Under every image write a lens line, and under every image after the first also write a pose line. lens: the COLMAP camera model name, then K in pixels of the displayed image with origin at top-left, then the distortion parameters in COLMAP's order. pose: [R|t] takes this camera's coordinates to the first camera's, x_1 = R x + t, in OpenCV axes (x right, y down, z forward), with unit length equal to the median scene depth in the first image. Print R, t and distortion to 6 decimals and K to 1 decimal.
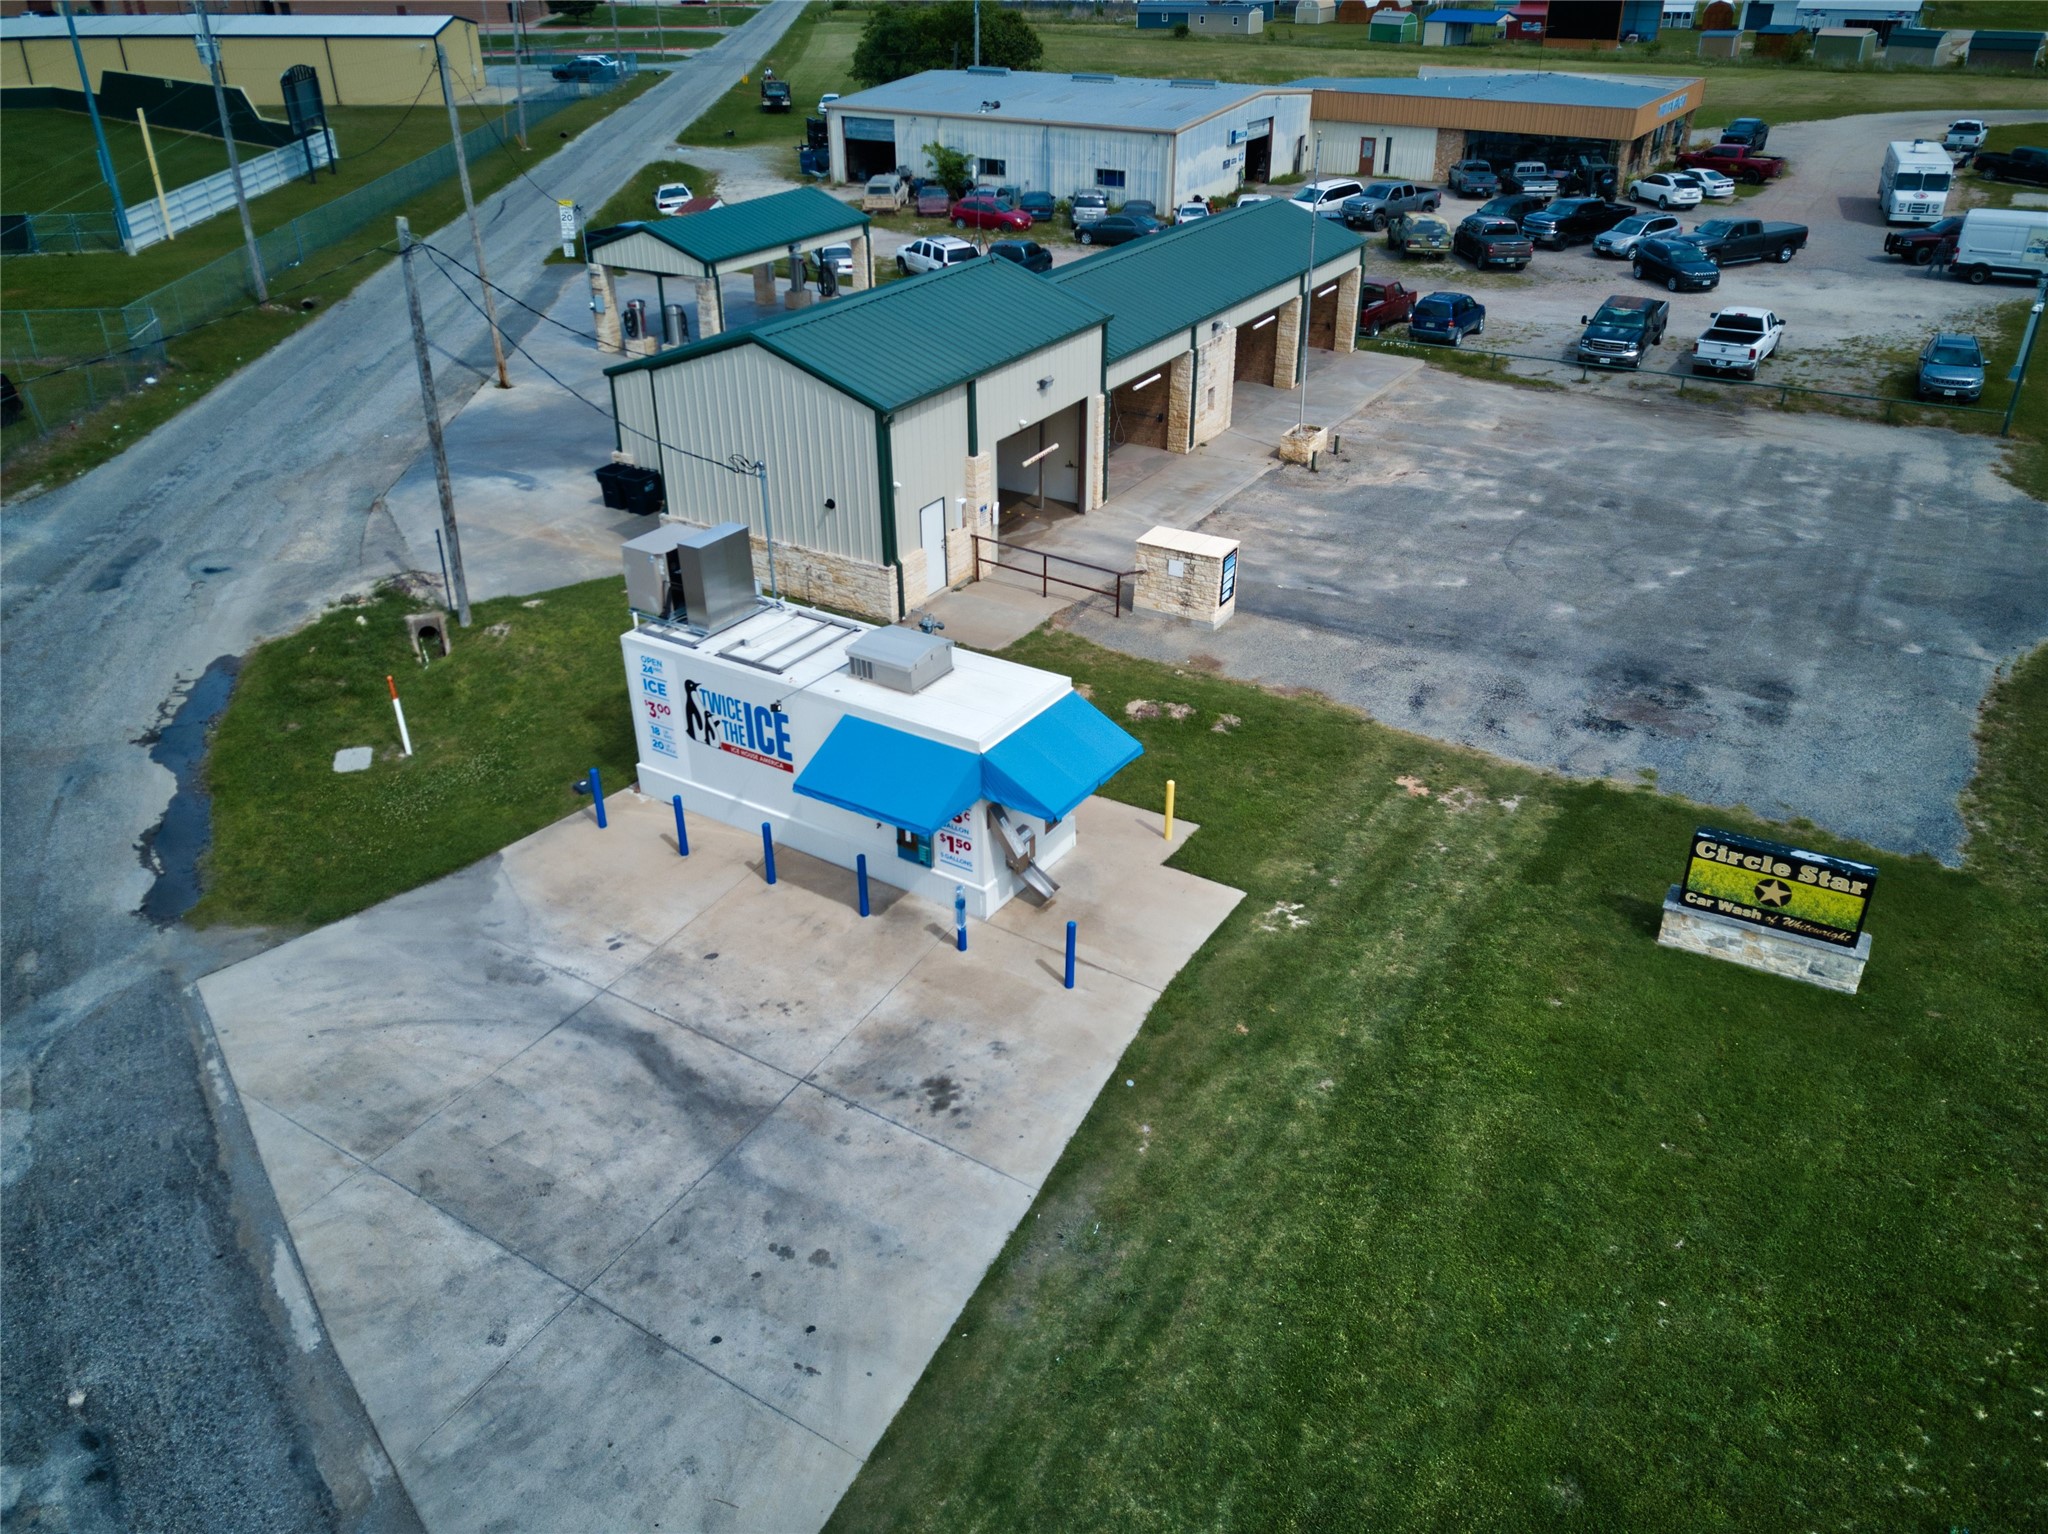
lens RADIAL K [[1575.3, 0, 1041.2], [0, 1575.3, 769.8], [0, 0, 1]] dist [0.023193, -0.007932]
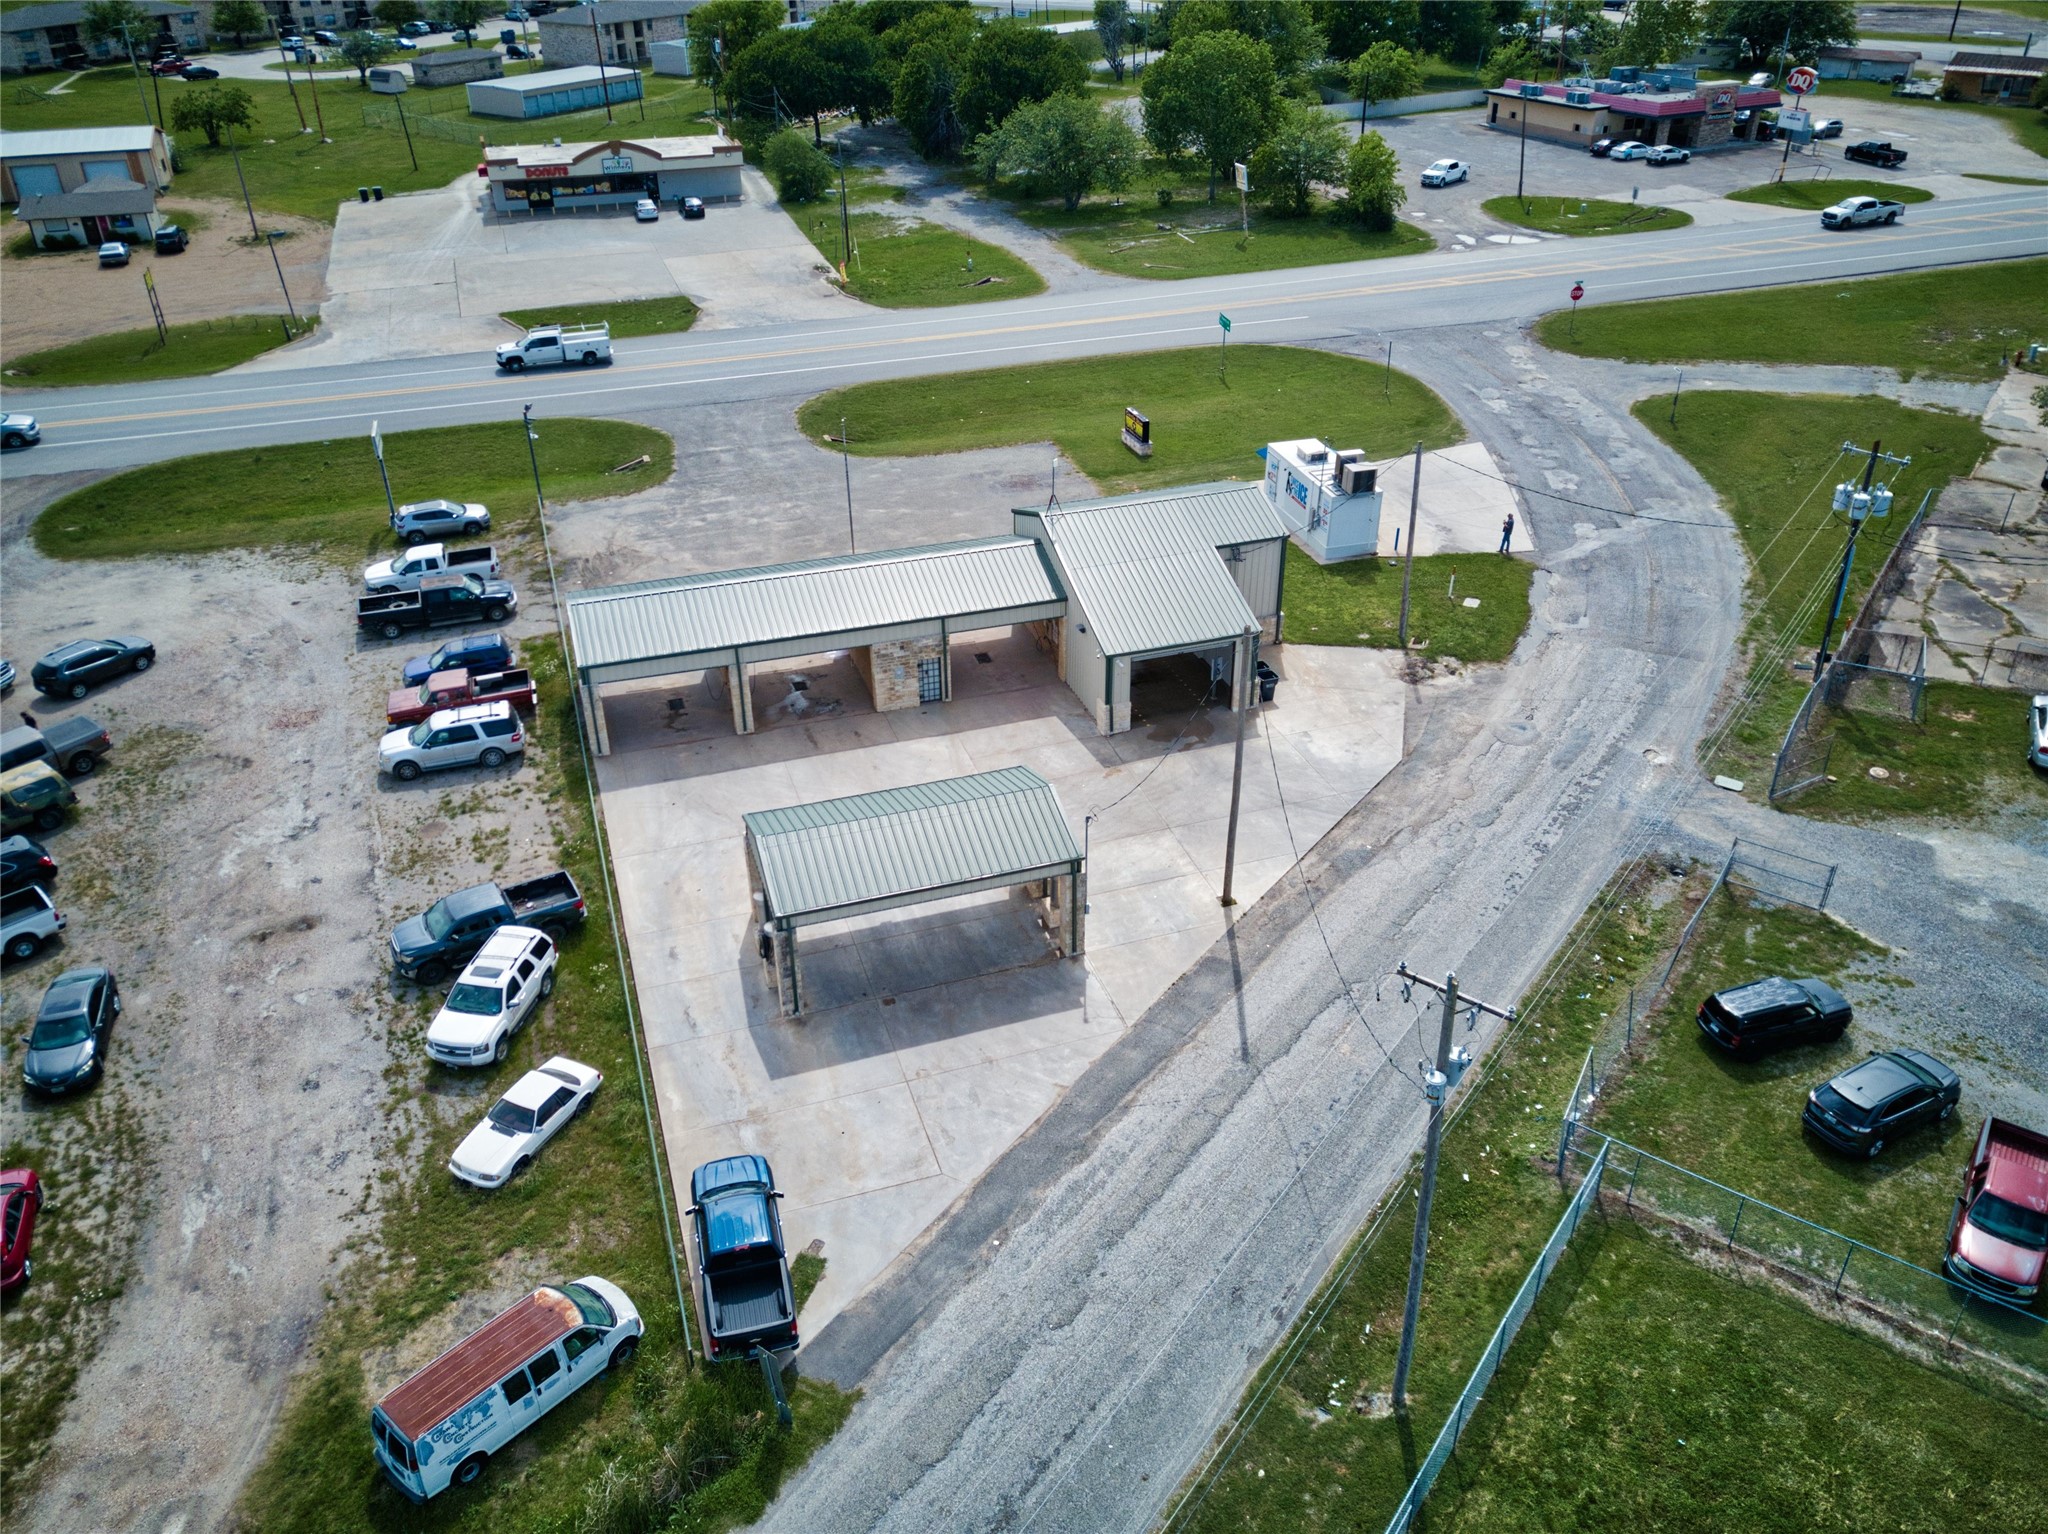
lens RADIAL K [[1575.3, 0, 1041.2], [0, 1575.3, 769.8], [0, 0, 1]] dist [0.023193, -0.007932]
pose [[-0.760216, -0.328439, 0.560534, -0.962079], [0.317650, 0.564721, 0.761701, -1.331041], [-0.566718, 0.757111, -0.324982, 1.652514]]
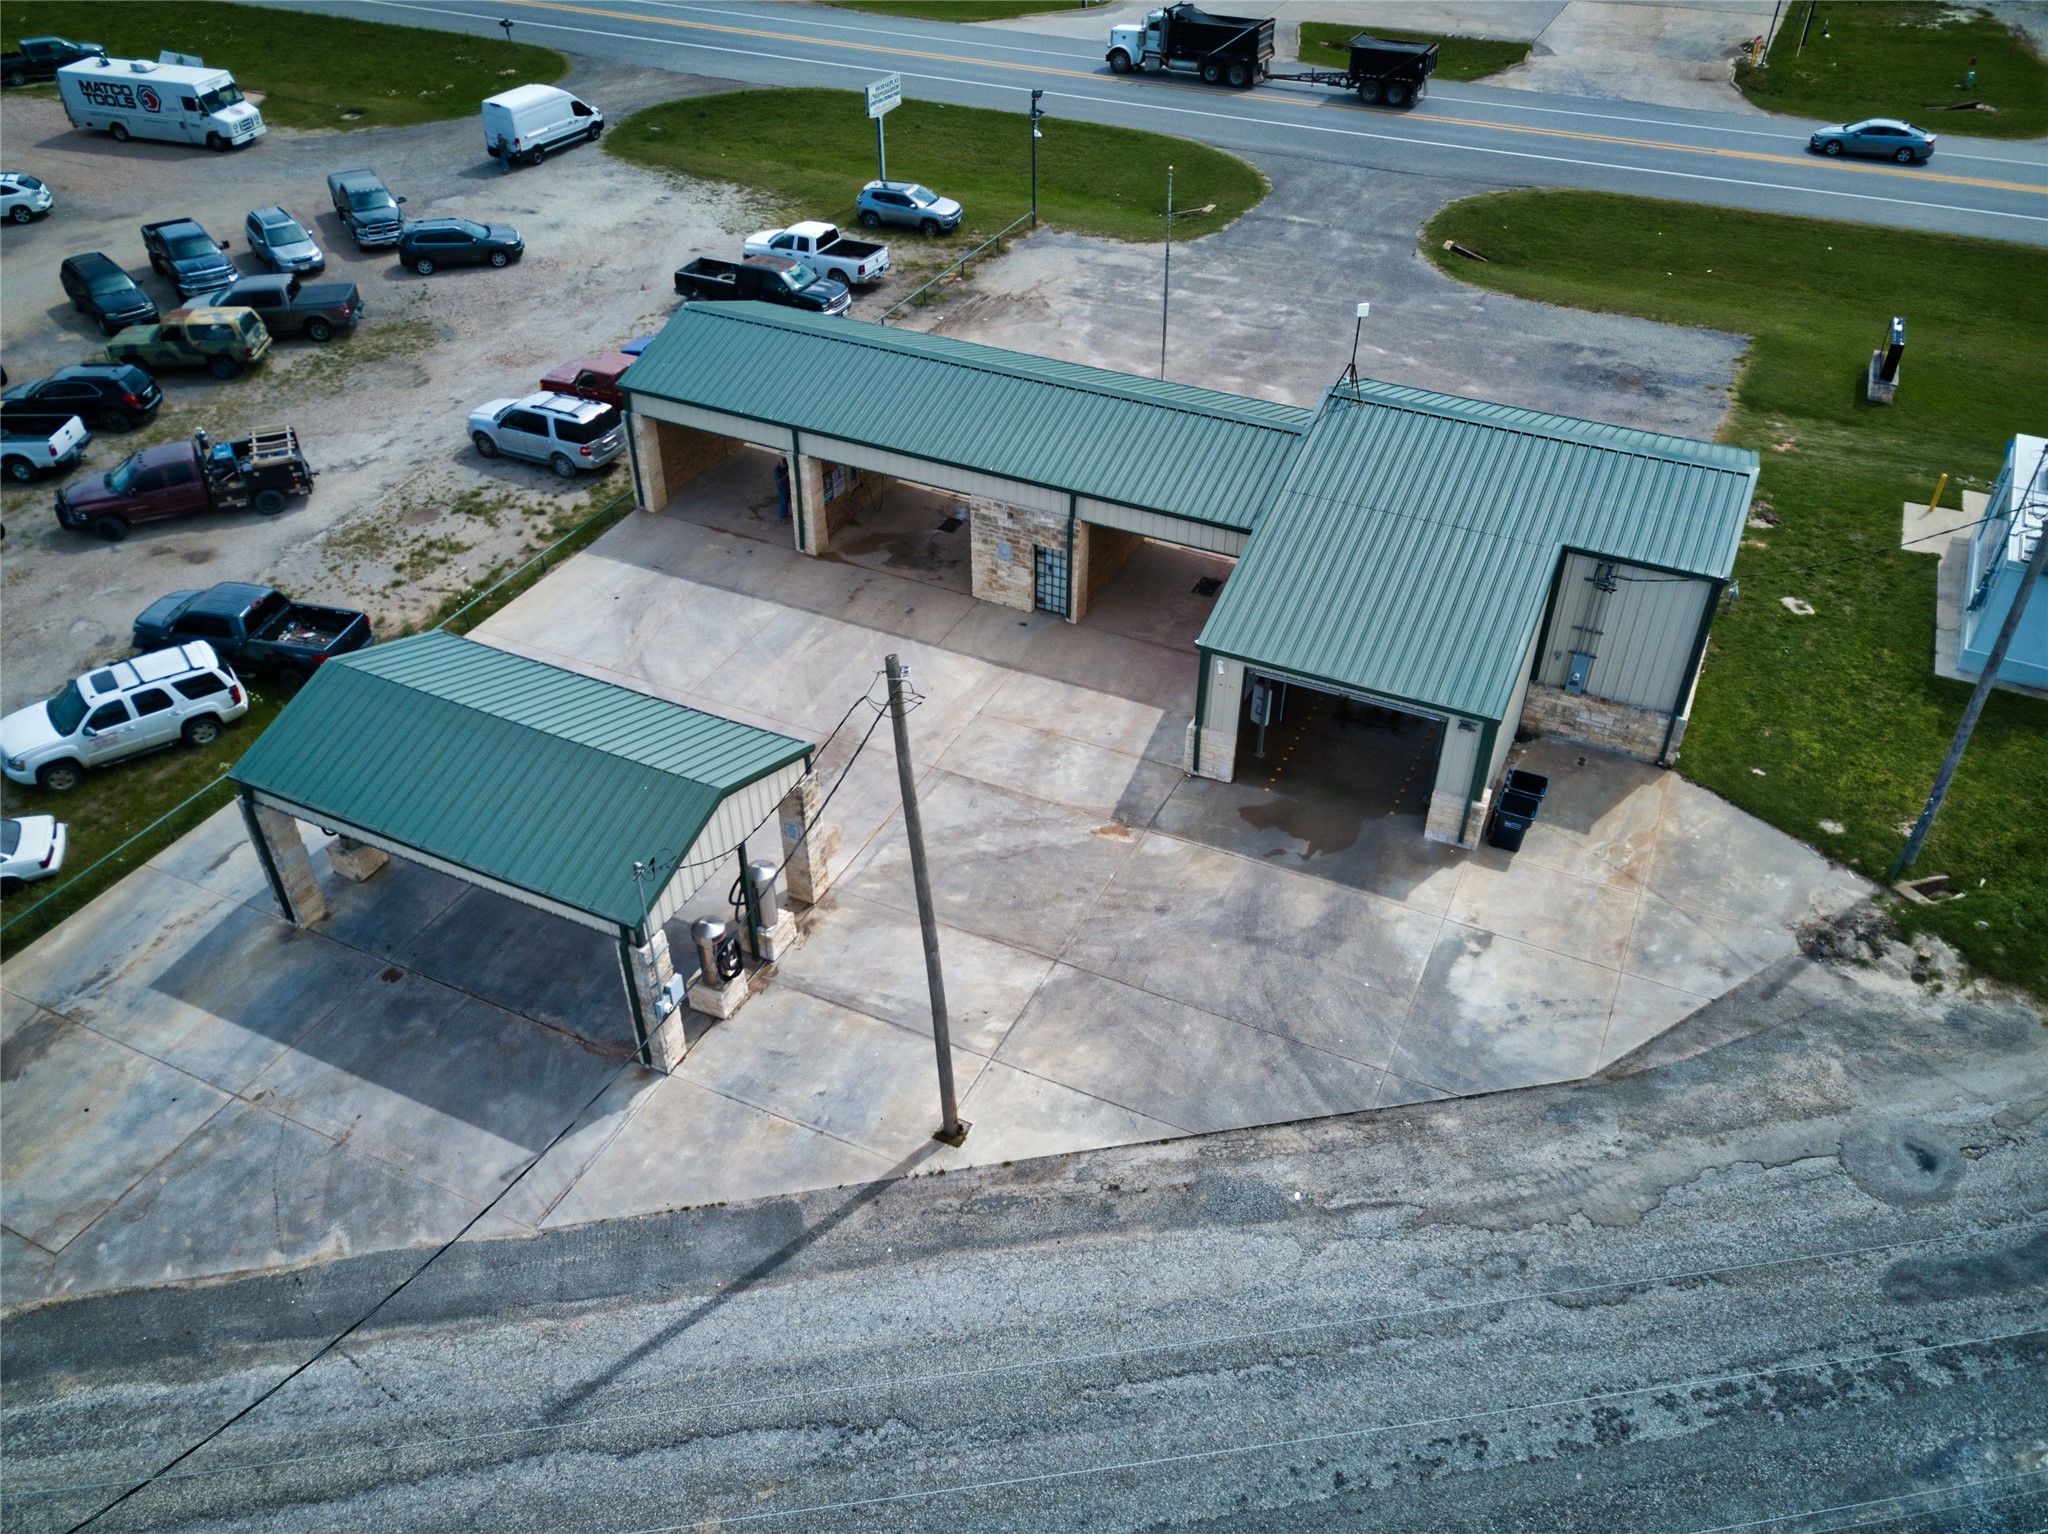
lens RADIAL K [[1561.9, 0, 1019.1], [0, 1561.9, 776.2], [0, 0, 1]] dist [-0.026589, 0.051686]
pose [[-0.089206, -0.611934, 0.785862, -0.847226], [0.474827, 0.667450, 0.573628, -0.763291], [-0.875546, 0.424320, 0.231022, 1.016777]]
